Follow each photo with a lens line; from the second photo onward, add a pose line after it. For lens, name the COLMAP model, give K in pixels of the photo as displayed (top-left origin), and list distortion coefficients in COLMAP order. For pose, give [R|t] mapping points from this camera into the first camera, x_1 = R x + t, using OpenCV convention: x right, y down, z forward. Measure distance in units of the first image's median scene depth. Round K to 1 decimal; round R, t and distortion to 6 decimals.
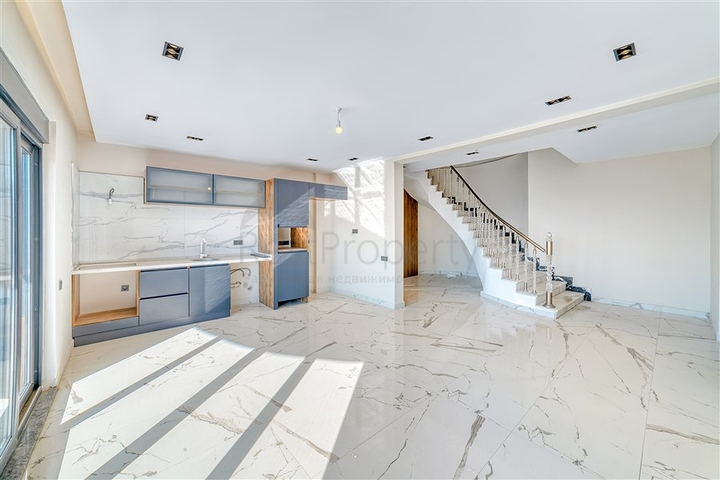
lens RADIAL K [[275.6, 0, 365.0], [0, 275.6, 227.4], [0, 0, 1]] dist [-0.022052, 0.006366]
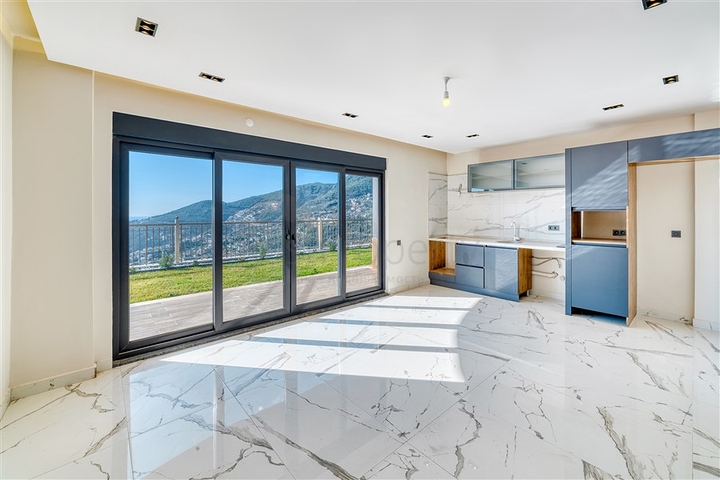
lens RADIAL K [[301.5, 0, 389.8], [0, 301.5, 212.5], [0, 0, 1]] dist [-0.008245, 0.002530]
pose [[0.047159, 0.000718, -0.998887, 0.600438], [0.007876, 0.999968, 0.001091, -0.000532], [0.998856, -0.007918, 0.047152, 0.528602]]
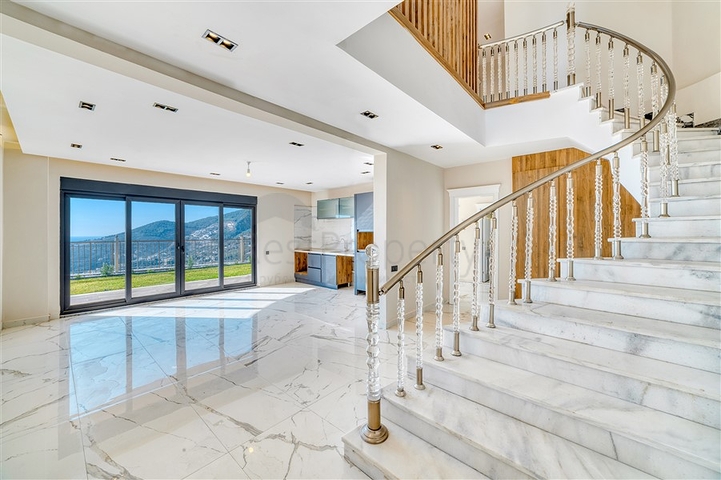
lens RADIAL K [[276.0, 0, 364.4], [0, 276.0, 232.5], [0, 0, 1]] dist [-0.022052, 0.006366]
pose [[0.132541, 0.000894, -0.991177, 1.155099], [0.007540, 0.999970, 0.001911, 0.001773], [0.991149, -0.007727, 0.132530, 1.019955]]
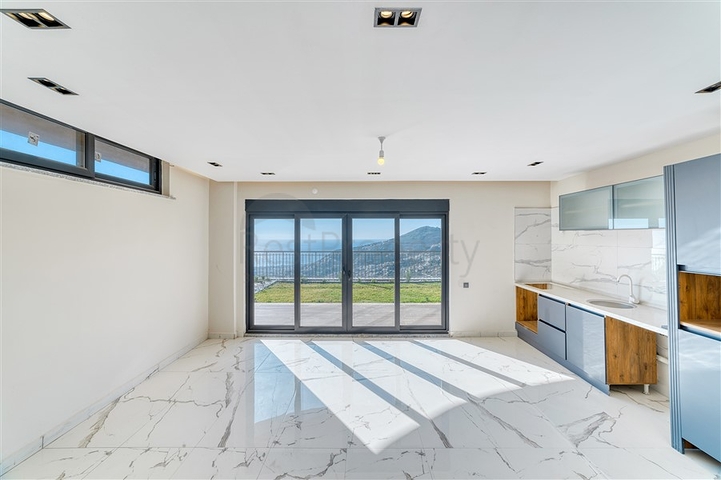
lens RADIAL K [[276.0, 0, 362.9], [0, 276.0, 231.8], [0, 0, 1]] dist [-0.022052, 0.006366]
pose [[-0.665442, -0.010904, -0.746370, 0.434420], [0.006317, 0.999775, -0.020238, -0.069427], [0.746423, -0.018182, -0.665223, 1.076831]]
